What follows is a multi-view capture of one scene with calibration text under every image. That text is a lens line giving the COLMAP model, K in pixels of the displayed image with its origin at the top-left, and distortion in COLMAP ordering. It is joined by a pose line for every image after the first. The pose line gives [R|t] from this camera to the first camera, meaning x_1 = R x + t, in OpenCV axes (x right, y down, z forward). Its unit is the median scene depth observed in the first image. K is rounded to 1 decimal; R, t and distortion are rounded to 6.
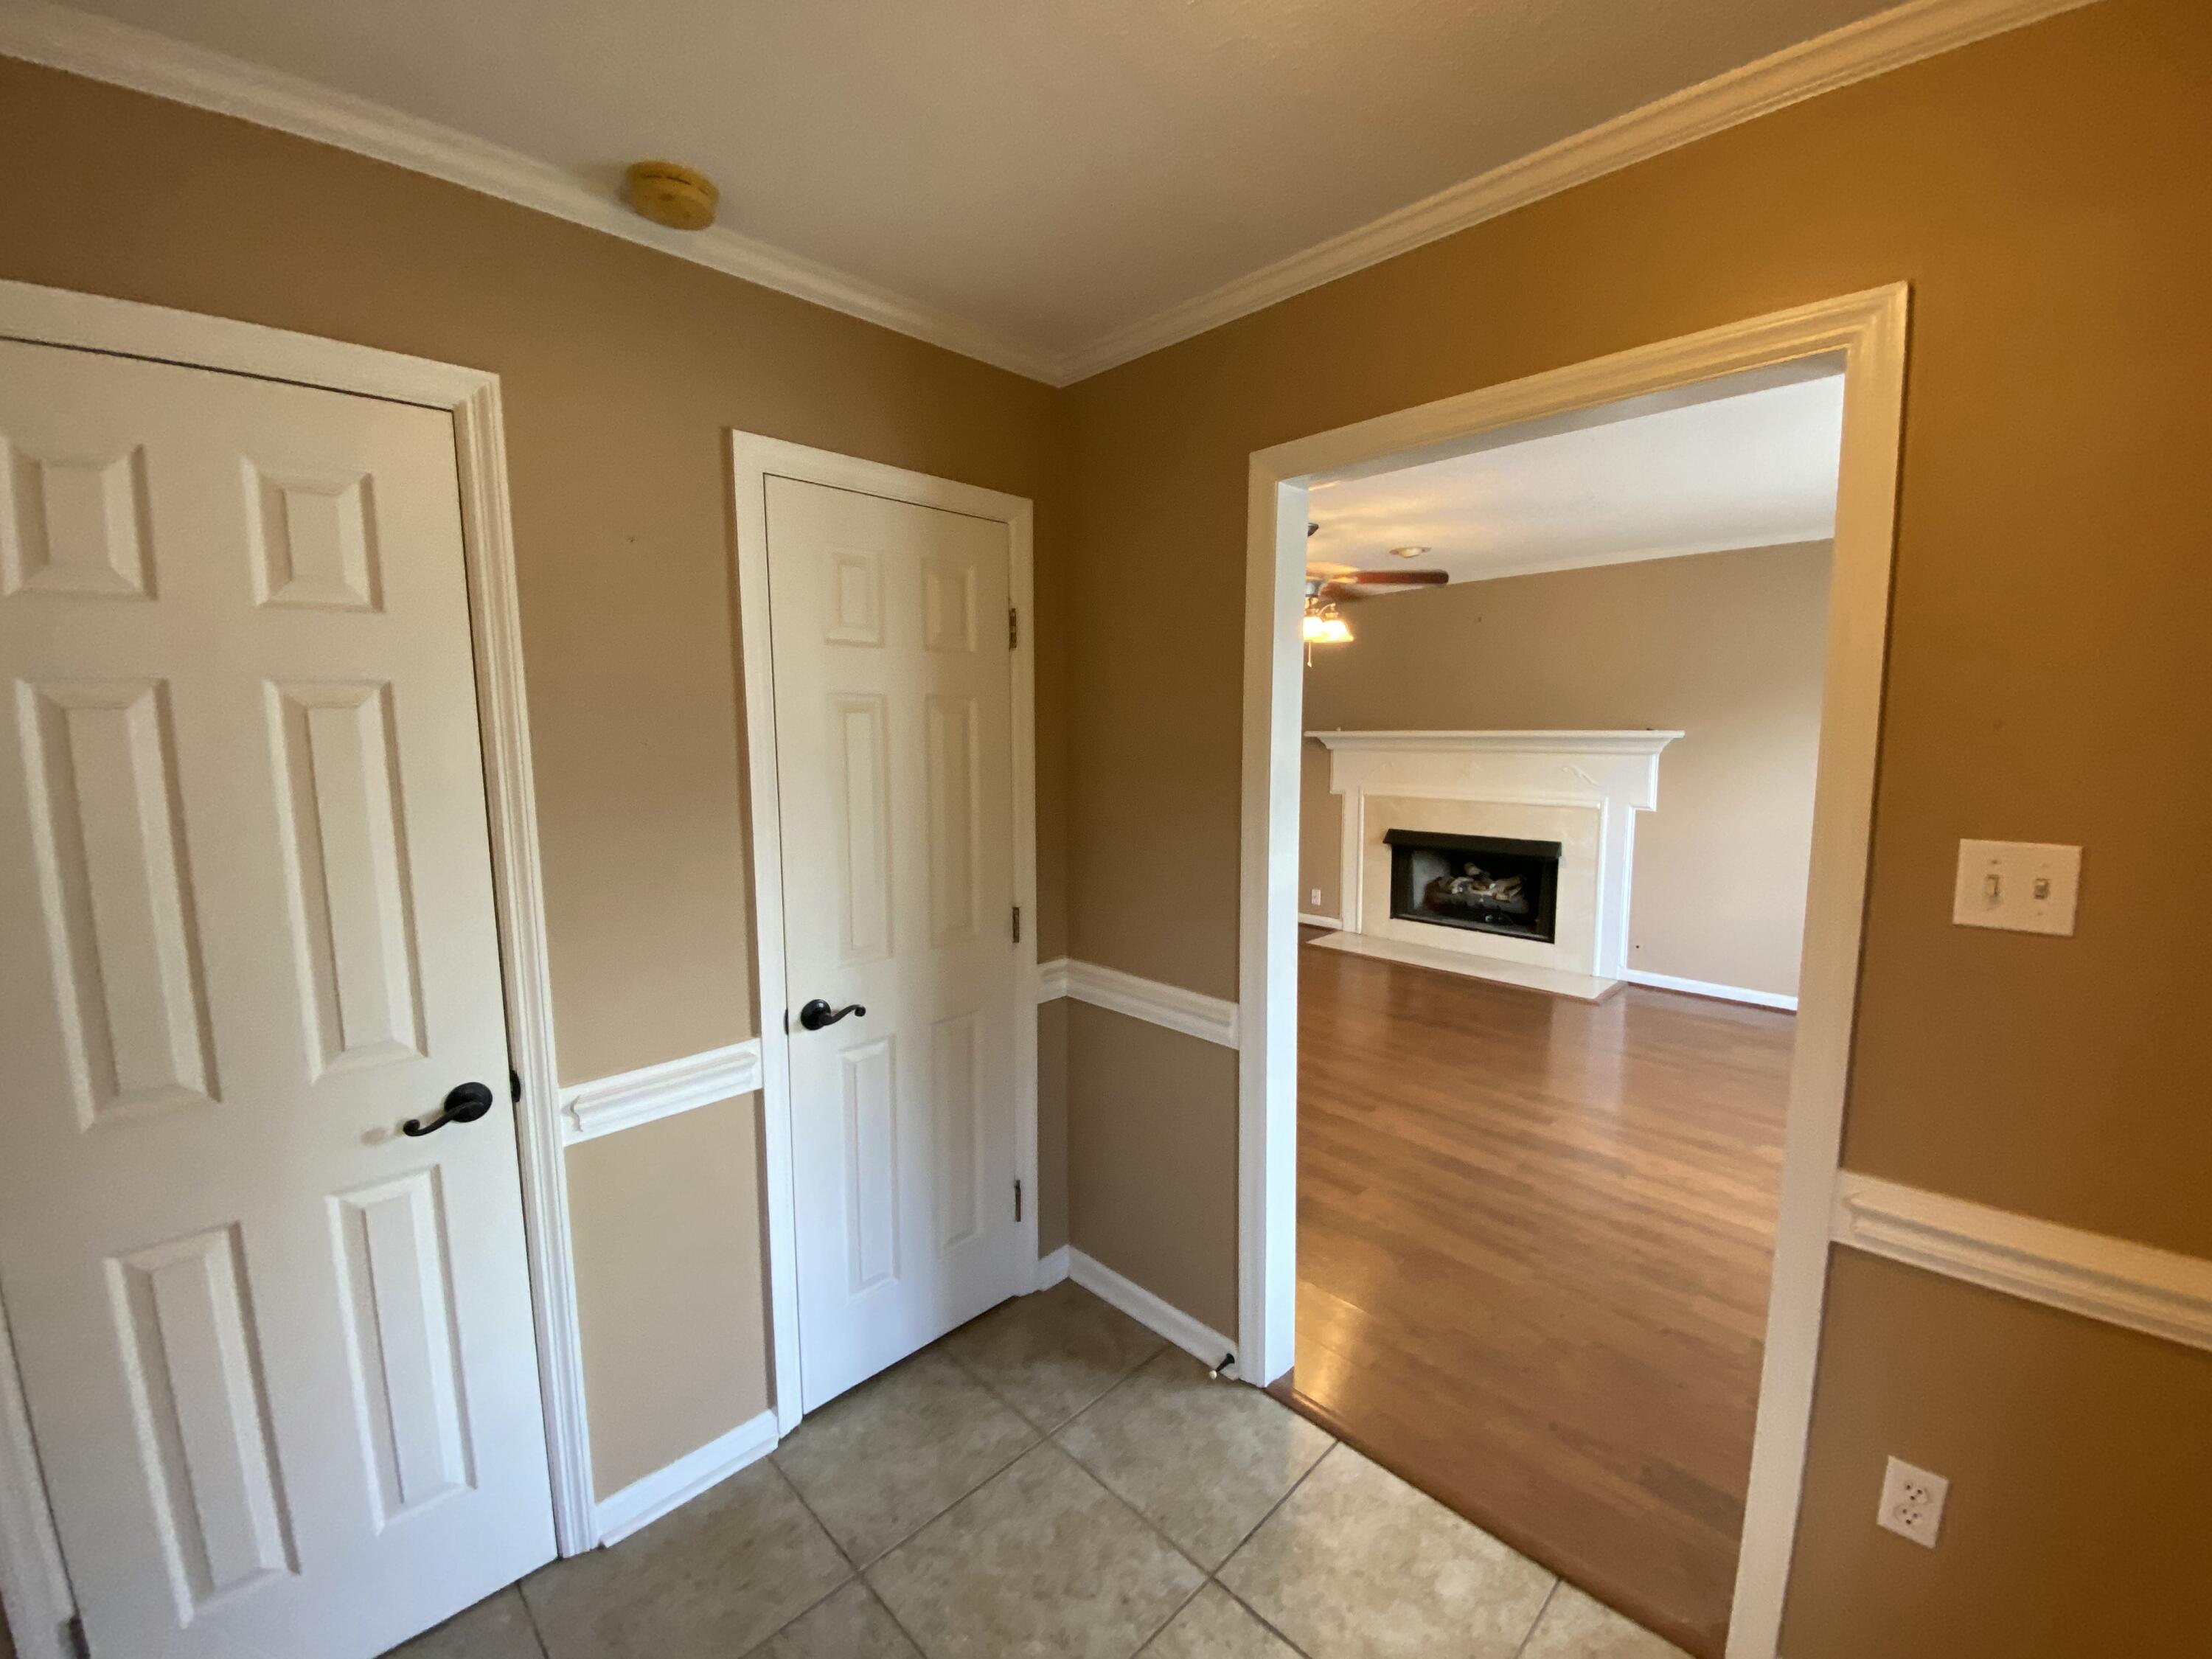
lens RADIAL K [[893.2, 0, 1106.5], [0, 893.2, 820.5], [0, 0, 1]] dist [0.052875, -0.044287]
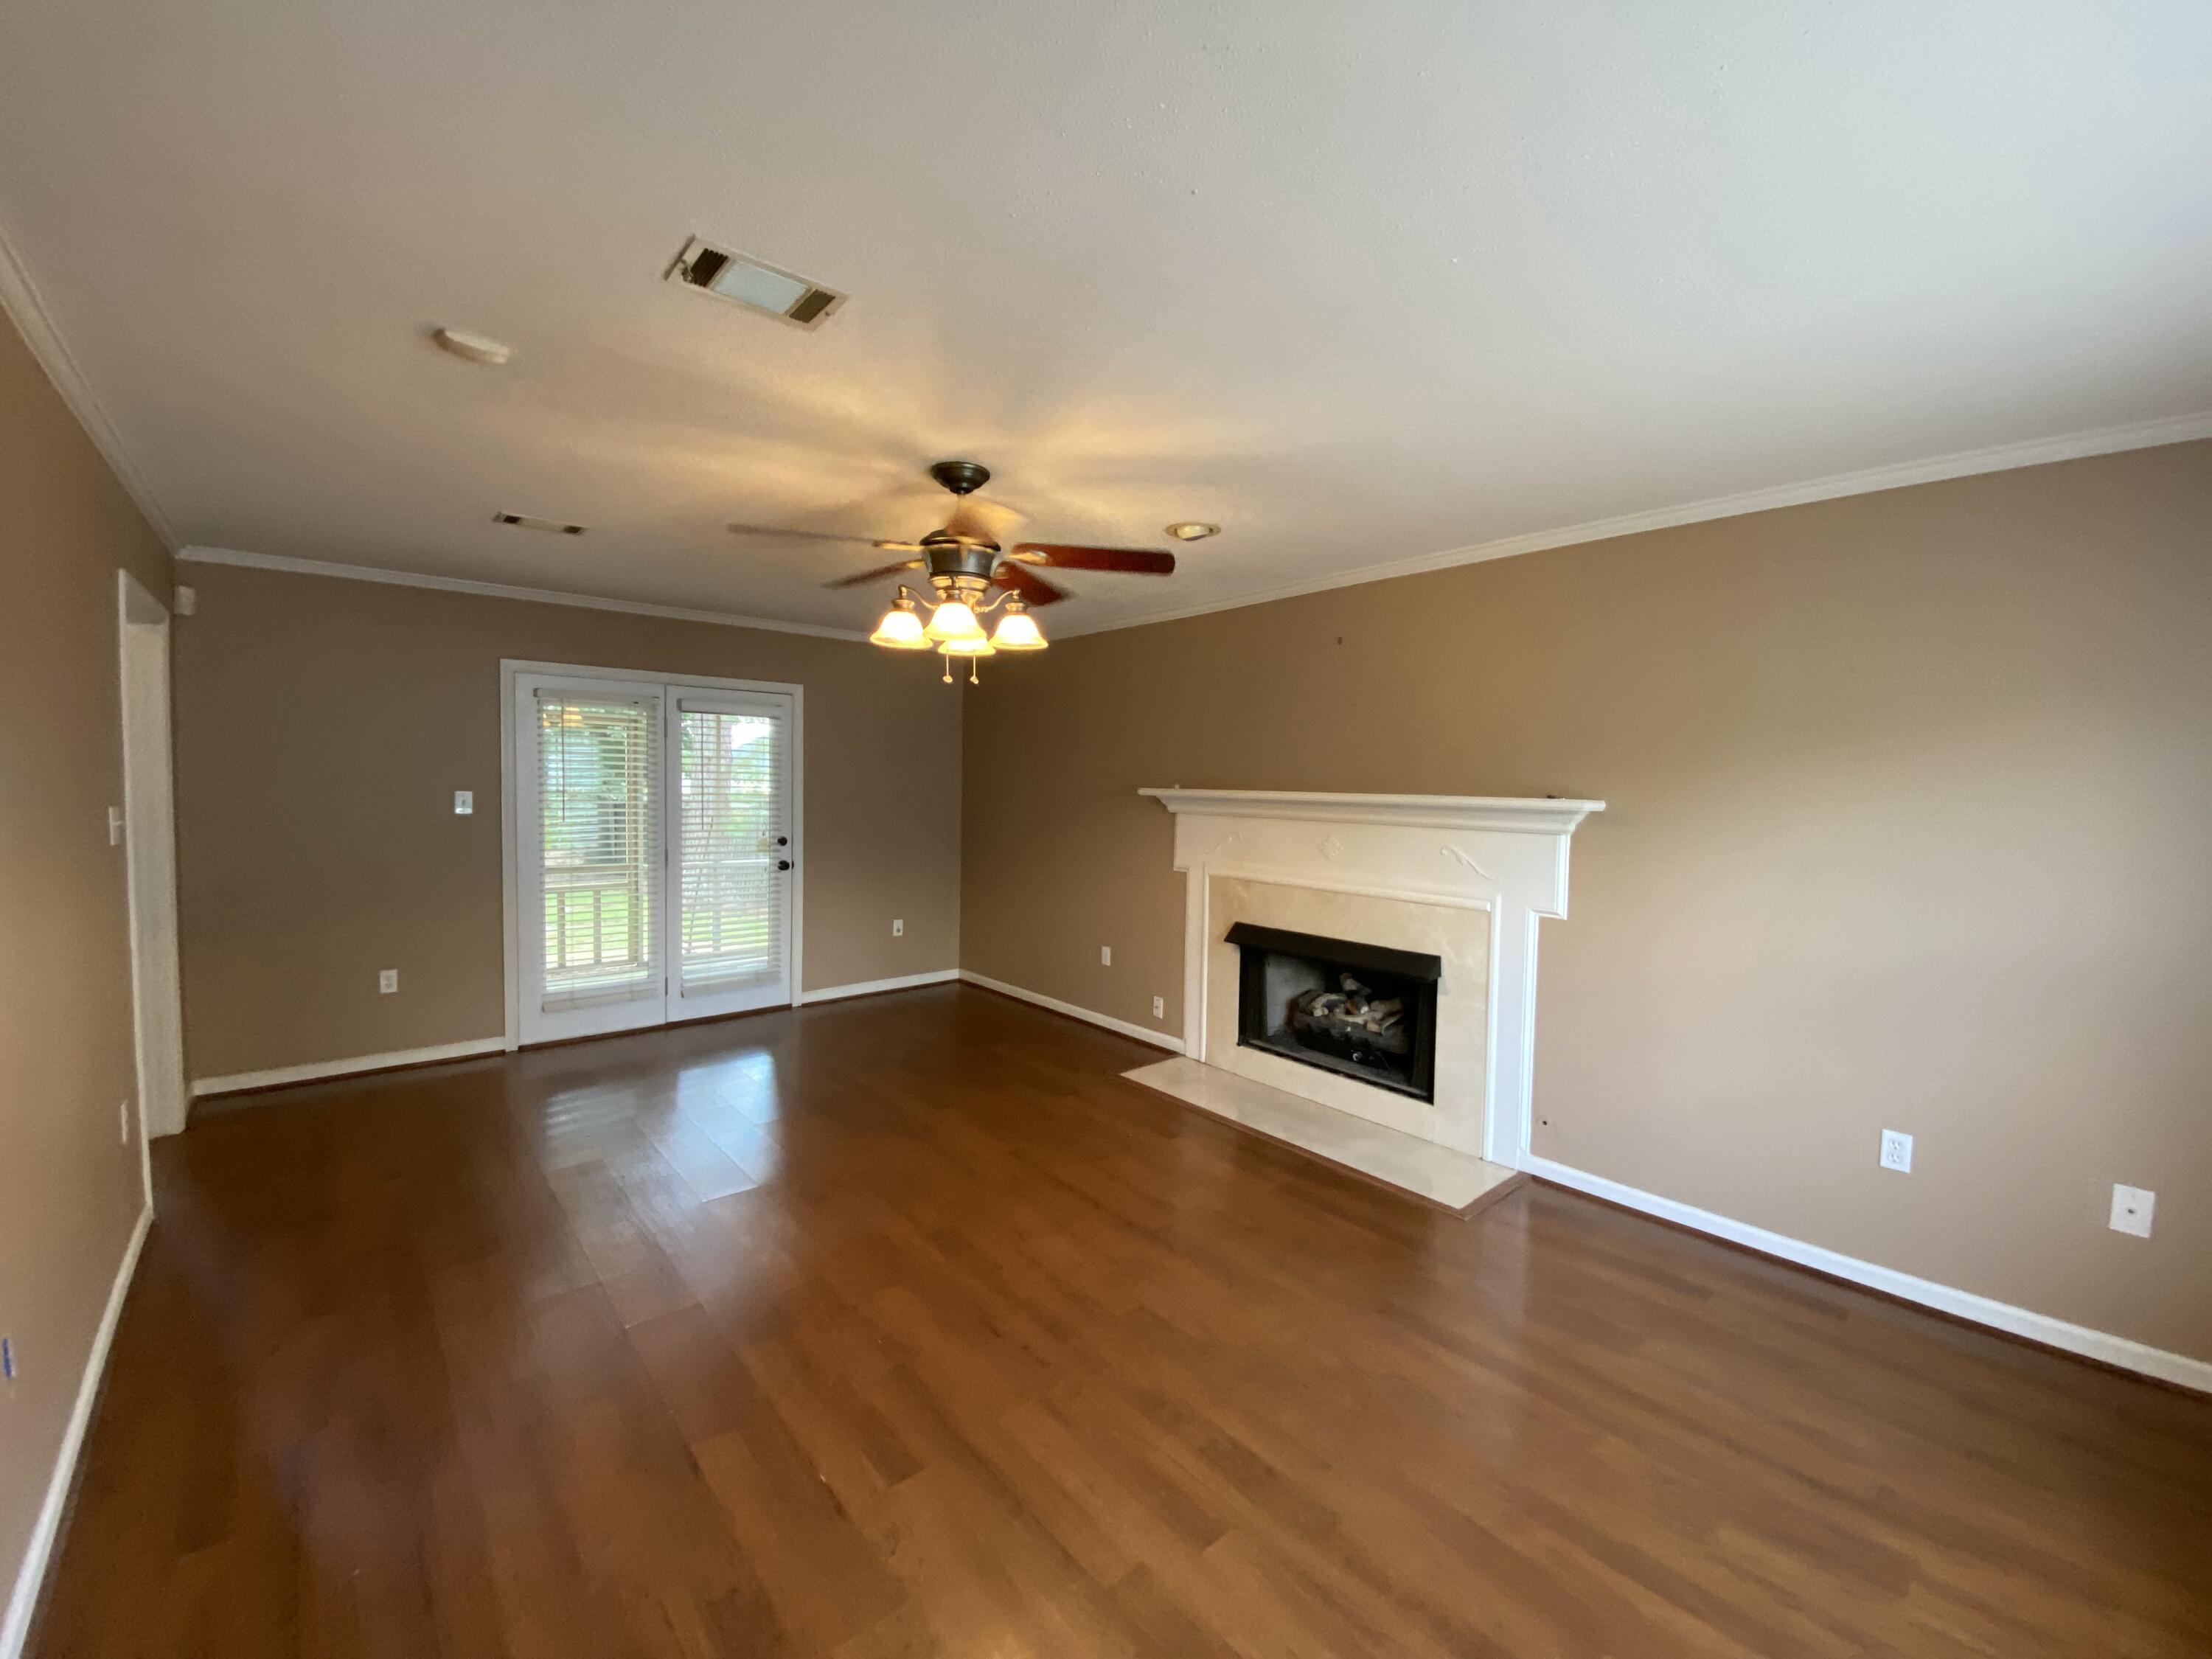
lens RADIAL K [[893.2, 0, 1106.5], [0, 893.2, 820.5], [0, 0, 1]] dist [0.052875, -0.044287]
pose [[0.996988, 0.029817, -0.071597, 0.275800], [-0.034329, 0.997445, -0.062646, -0.026126], [0.069546, 0.064915, 0.995464, 0.270555]]
